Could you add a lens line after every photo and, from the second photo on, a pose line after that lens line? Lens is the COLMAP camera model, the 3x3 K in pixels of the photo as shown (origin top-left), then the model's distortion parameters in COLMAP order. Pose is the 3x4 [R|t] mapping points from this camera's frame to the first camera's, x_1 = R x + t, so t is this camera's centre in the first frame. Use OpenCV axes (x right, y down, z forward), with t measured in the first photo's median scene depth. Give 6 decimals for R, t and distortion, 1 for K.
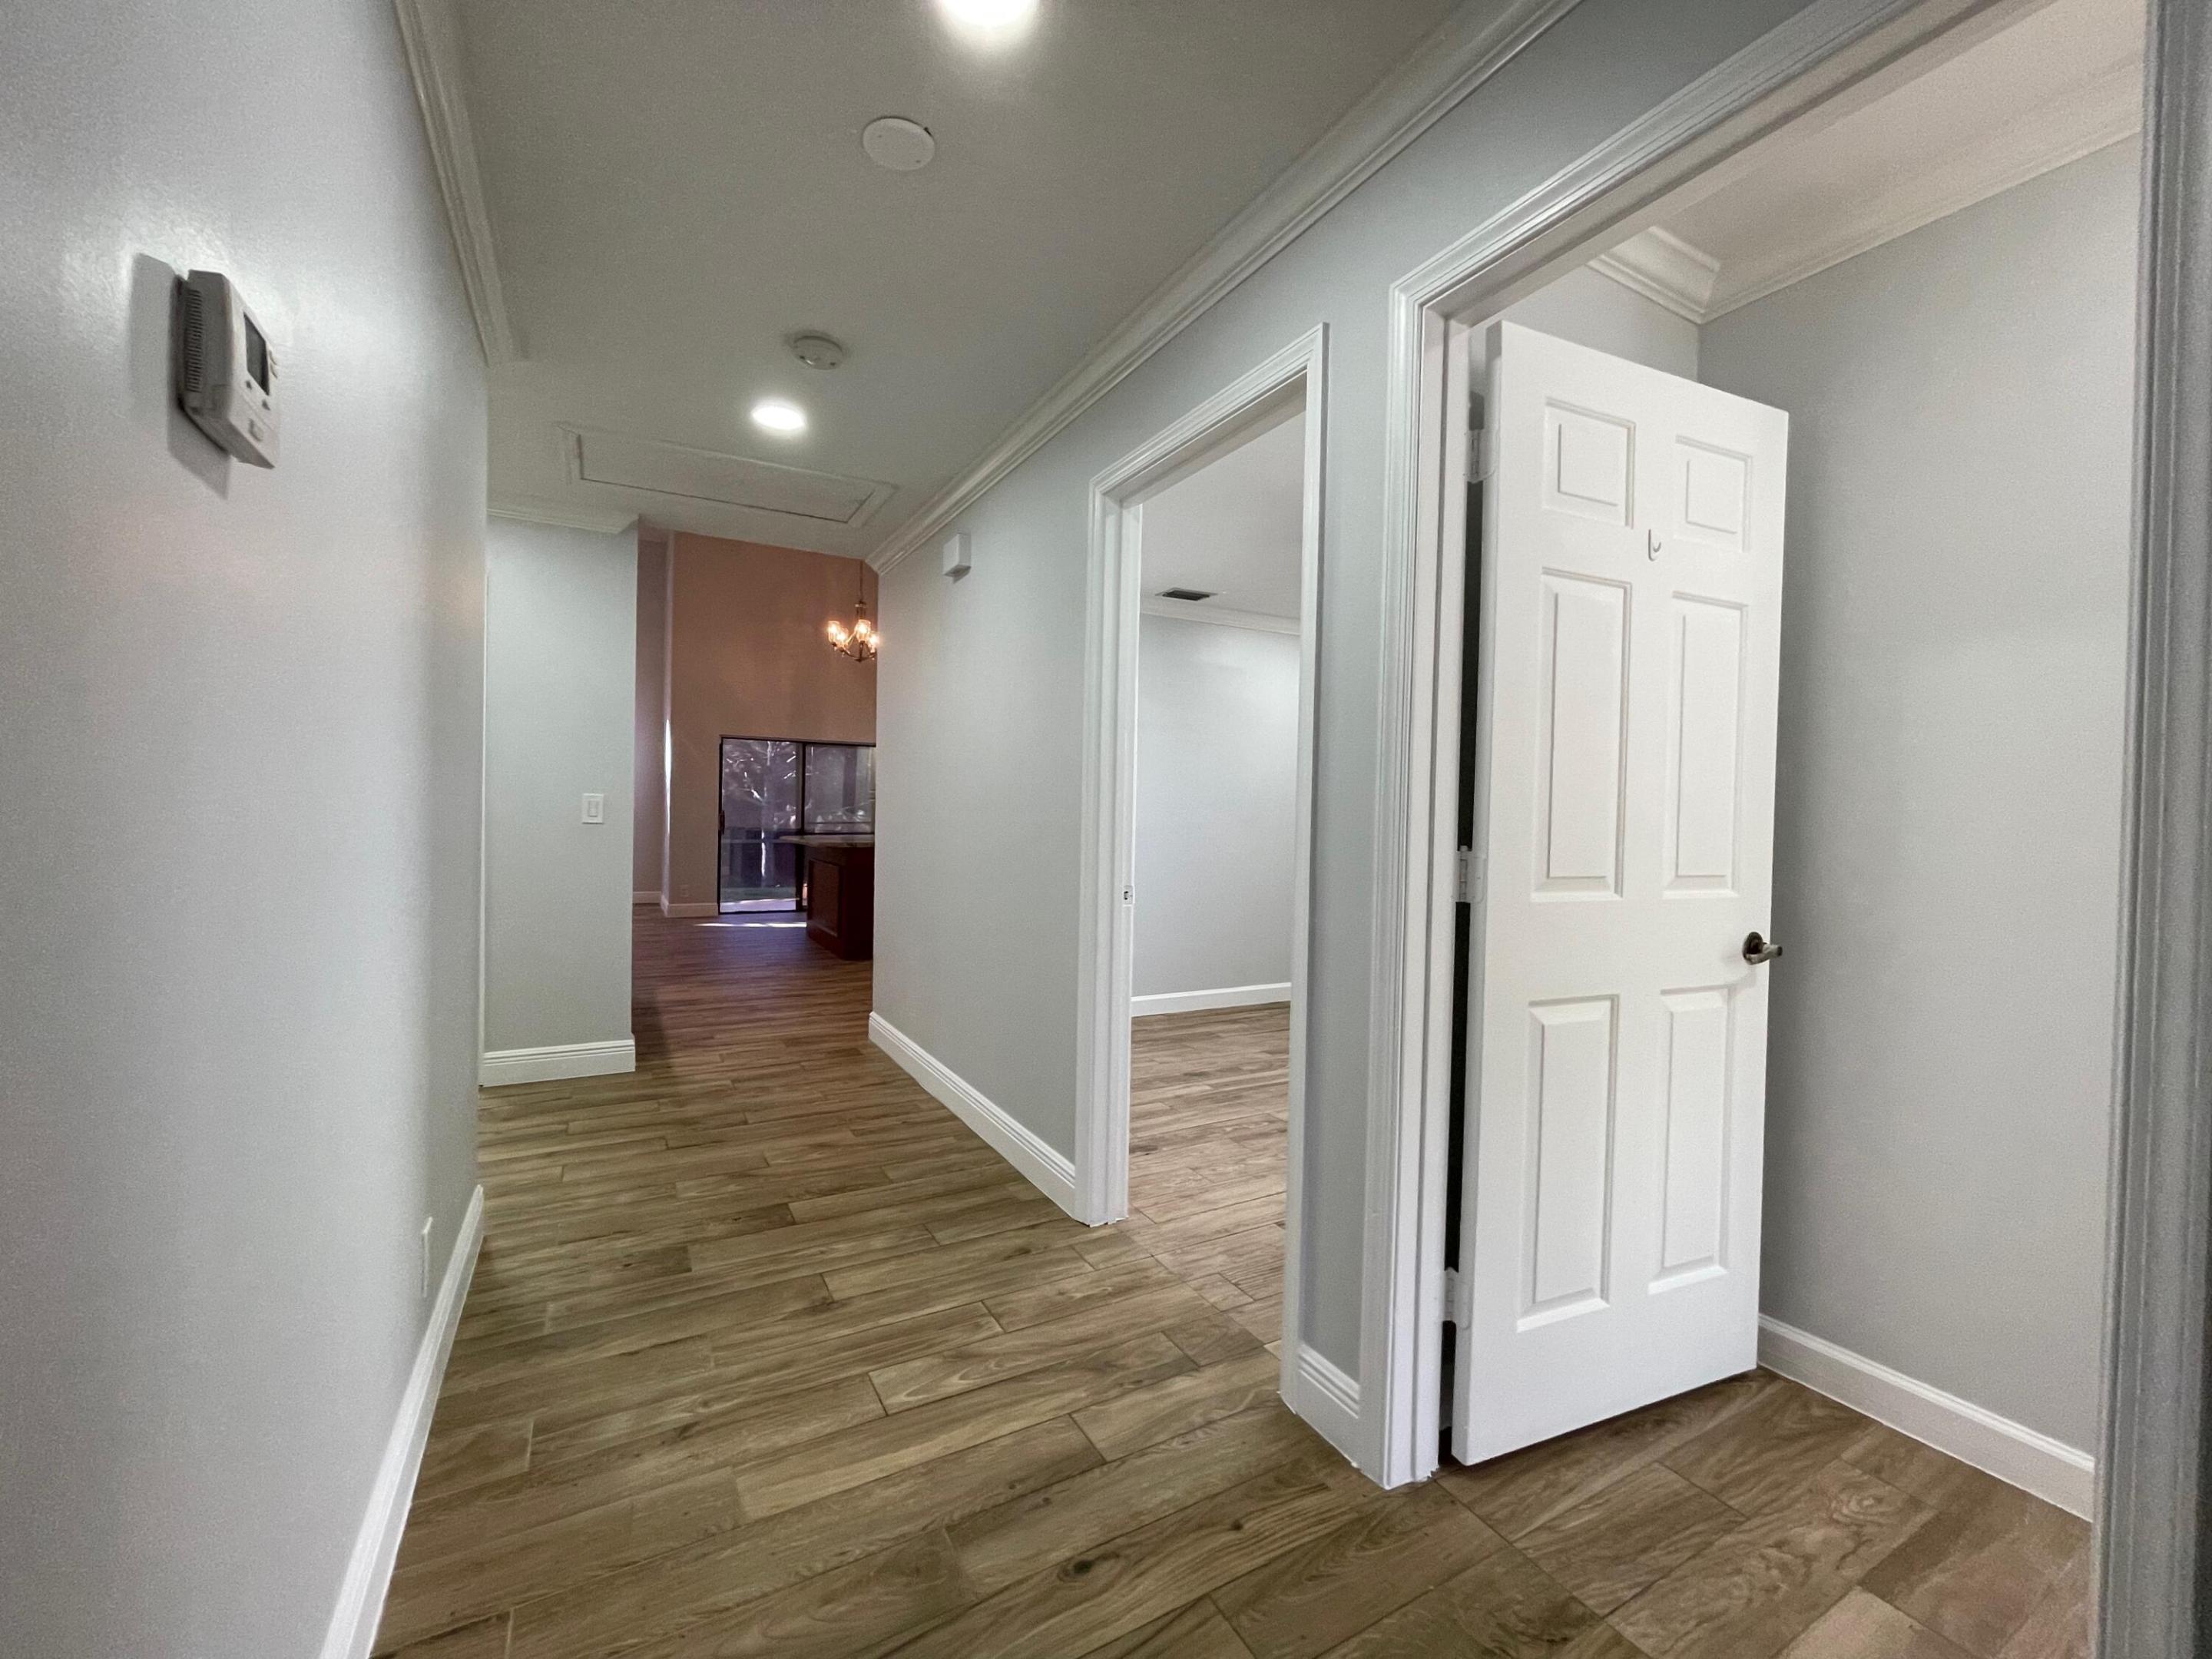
lens RADIAL K [[894.0, 0, 1102.6], [0, 894.0, 832.5], [0, 0, 1]] dist [-0.000061, 0.000848]
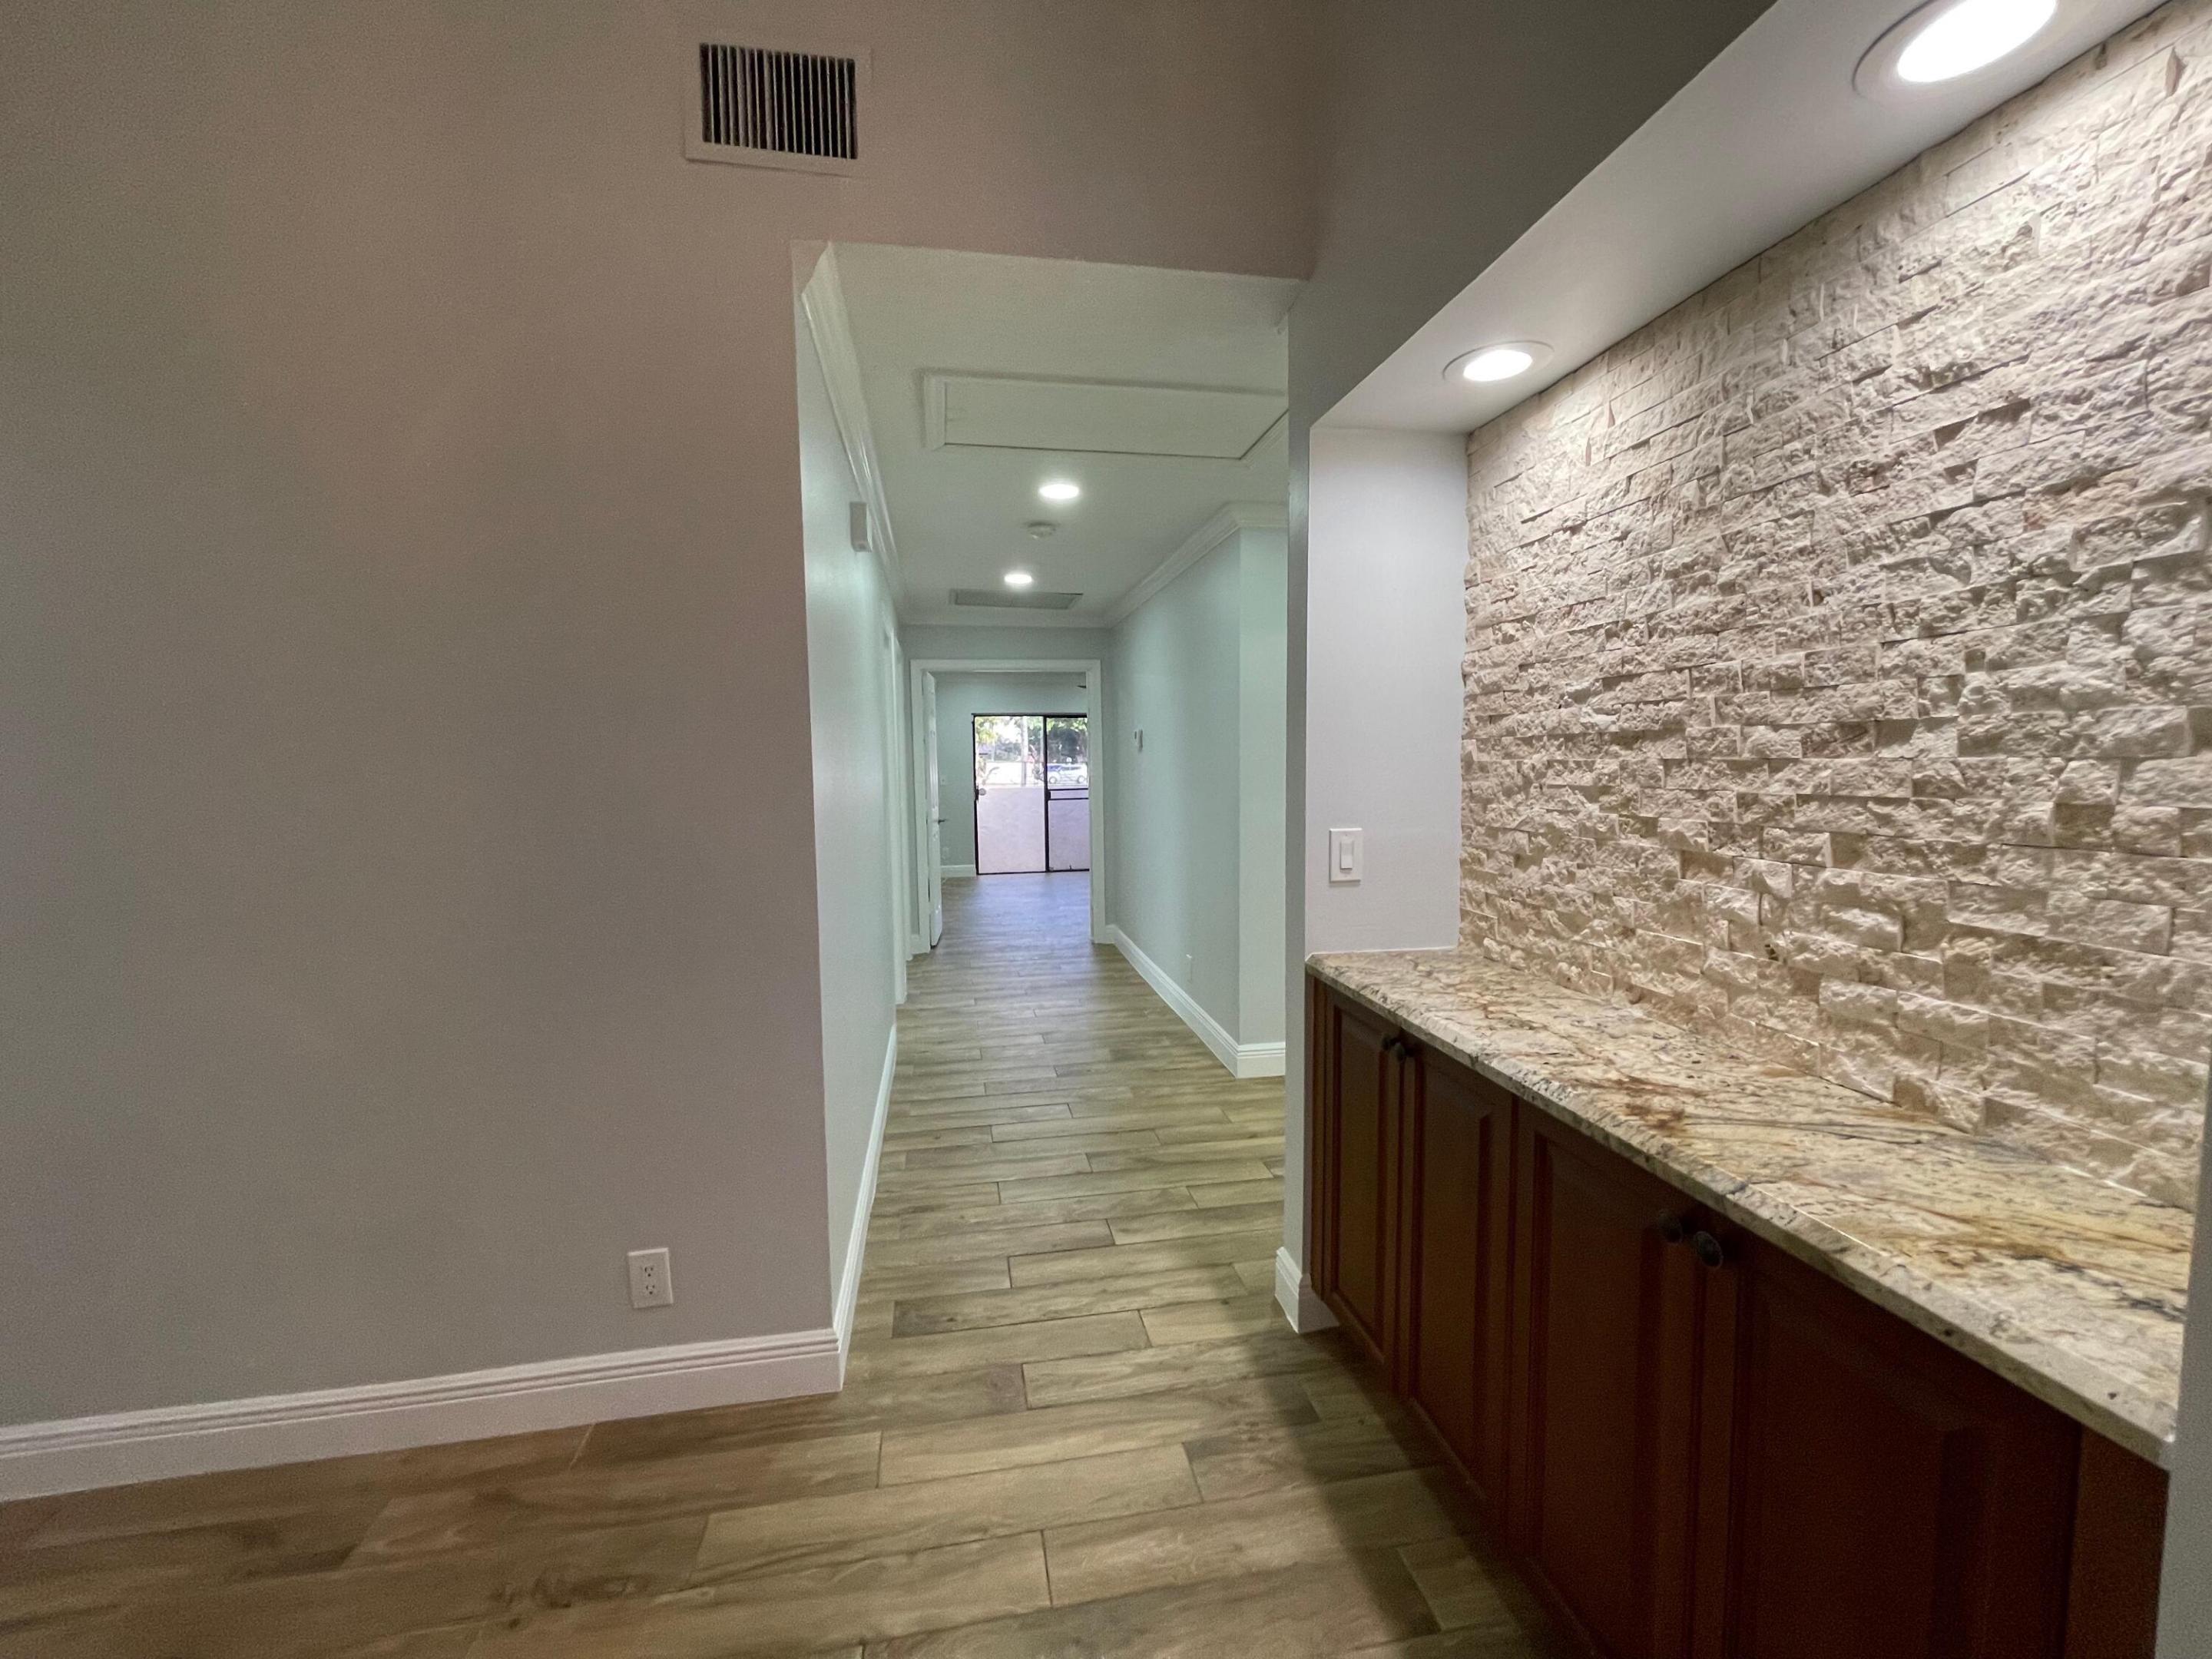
lens RADIAL K [[894.0, 0, 1109.1], [0, 894.0, 827.3], [0, 0, 1]] dist [-0.000061, 0.000848]
pose [[-0.946769, -0.040500, 0.319357, -0.415377], [-0.007153, 0.994456, 0.104910, -0.070845], [-0.321835, 0.097041, -0.941810, 1.086206]]
